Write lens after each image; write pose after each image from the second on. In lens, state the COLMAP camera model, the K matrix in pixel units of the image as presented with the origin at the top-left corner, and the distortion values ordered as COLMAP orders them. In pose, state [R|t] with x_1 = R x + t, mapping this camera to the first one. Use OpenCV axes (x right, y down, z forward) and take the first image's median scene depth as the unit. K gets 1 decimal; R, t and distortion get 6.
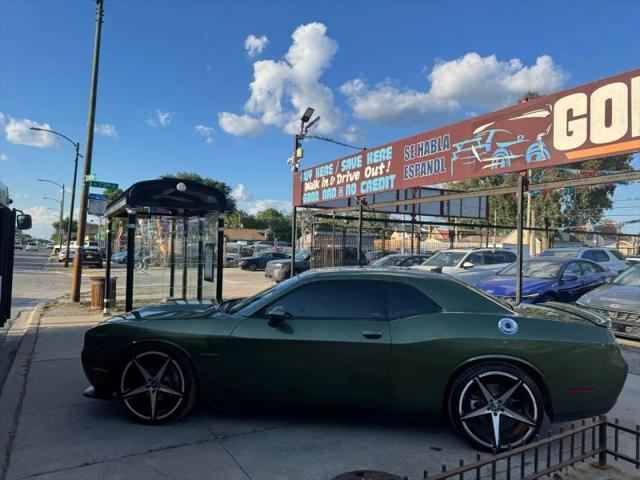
lens RADIAL K [[448.2, 0, 321.1], [0, 448.2, 242.3], [0, 0, 1]] dist [0.046502, -0.062067]
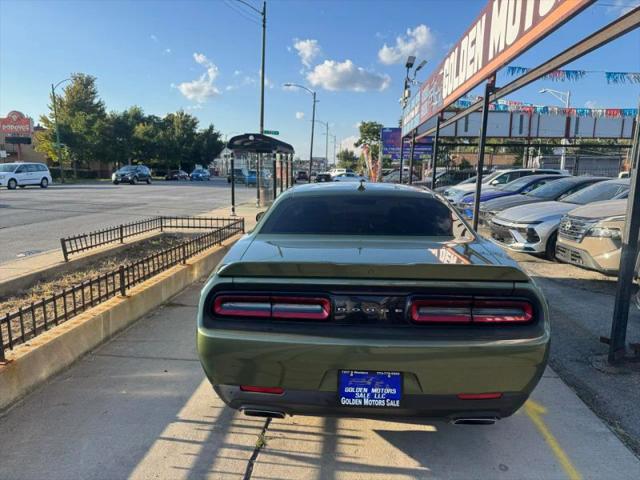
lens RADIAL K [[448.2, 0, 322.9], [0, 448.2, 244.5], [0, 0, 1]] dist [0.046502, -0.062067]
pose [[0.824795, 0.083930, -0.559168, 0.684245], [0.010419, 0.986498, 0.163439, 0.013030], [0.565336, -0.140630, 0.812785, -0.309594]]
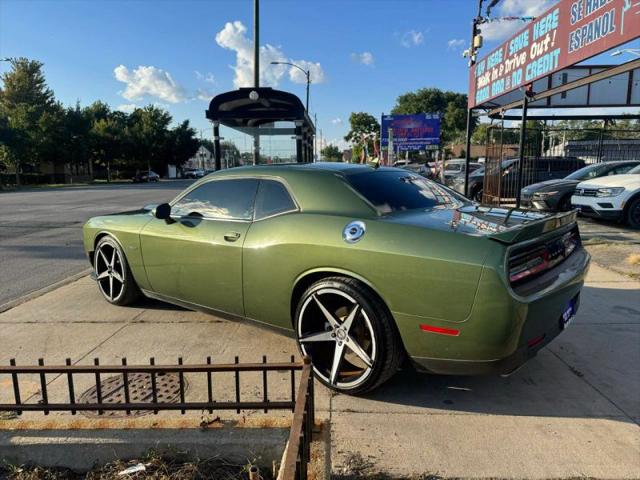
lens RADIAL K [[448.2, 0, 321.7], [0, 448.2, 246.1], [0, 0, 1]] dist [0.046502, -0.062067]
pose [[0.849632, 0.059390, -0.524021, 0.229638], [0.037411, 0.984348, 0.172218, 0.026021], [0.526047, -0.165926, 0.834112, 0.114574]]
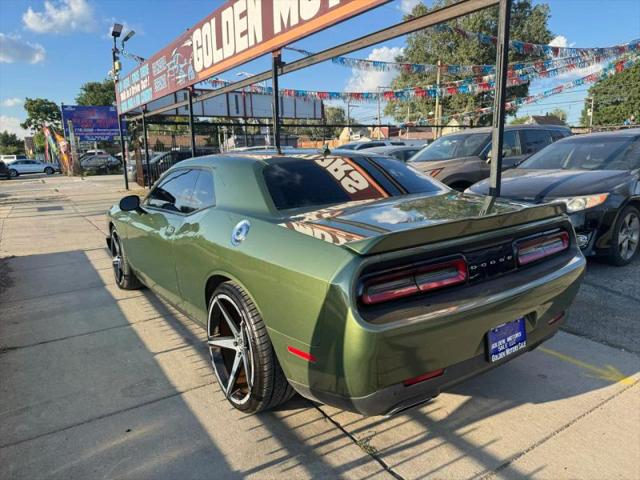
lens RADIAL K [[448.2, 0, 321.9], [0, 448.2, 241.7], [0, 0, 1]] dist [0.046502, -0.062067]
pose [[0.997151, -0.055790, 0.050774, 0.522700], [0.043827, 0.976284, 0.212009, 0.020485], [-0.061398, -0.209180, 0.975948, -0.323908]]
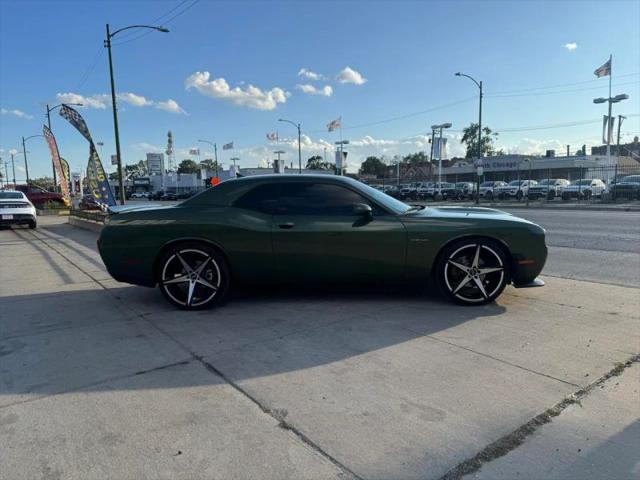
lens RADIAL K [[448.2, 0, 320.0], [0, 448.2, 247.8], [0, 0, 1]] dist [0.046502, -0.062067]
pose [[-0.993368, 0.013195, -0.114219, 0.071627], [0.000974, 0.994324, 0.106394, 0.048944], [0.114974, 0.105577, -0.987742, 0.864011]]
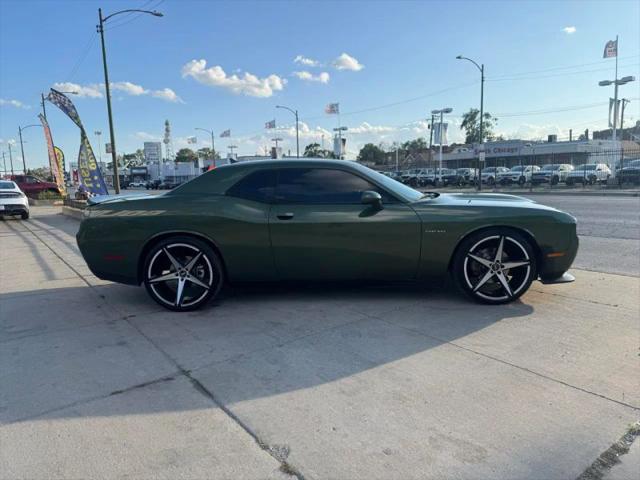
lens RADIAL K [[448.2, 0, 313.7], [0, 448.2, 241.4], [0, 0, 1]] dist [0.046502, -0.062067]
pose [[-0.994331, 0.021976, -0.104033, 0.070803], [0.009465, 0.992818, 0.119262, 0.049123], [0.105907, 0.117601, -0.987397, 0.821970]]
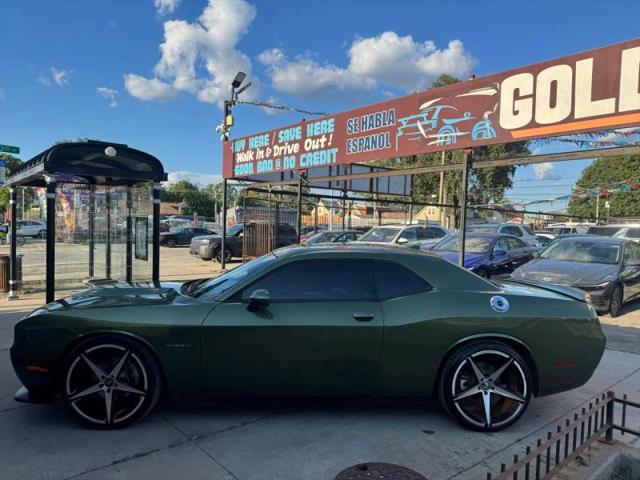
lens RADIAL K [[448.2, 0, 324.5], [0, 448.2, 244.5], [0, 0, 1]] dist [0.046502, -0.062067]
pose [[0.982004, -0.003022, 0.188834, -0.044894], [-0.008338, 0.998203, 0.059337, 0.000337], [-0.188674, -0.059844, 0.980215, 0.036104]]
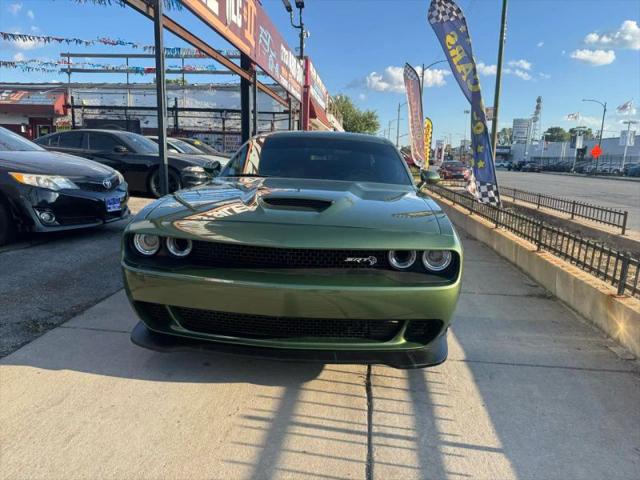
lens RADIAL K [[448.2, 0, 323.3], [0, 448.2, 235.2], [0, 0, 1]] dist [0.046502, -0.062067]
pose [[-0.811531, -0.143983, 0.566292, 0.272531], [-0.058022, 0.984232, 0.167098, 0.046381], [-0.581422, 0.102748, -0.807088, 0.326498]]
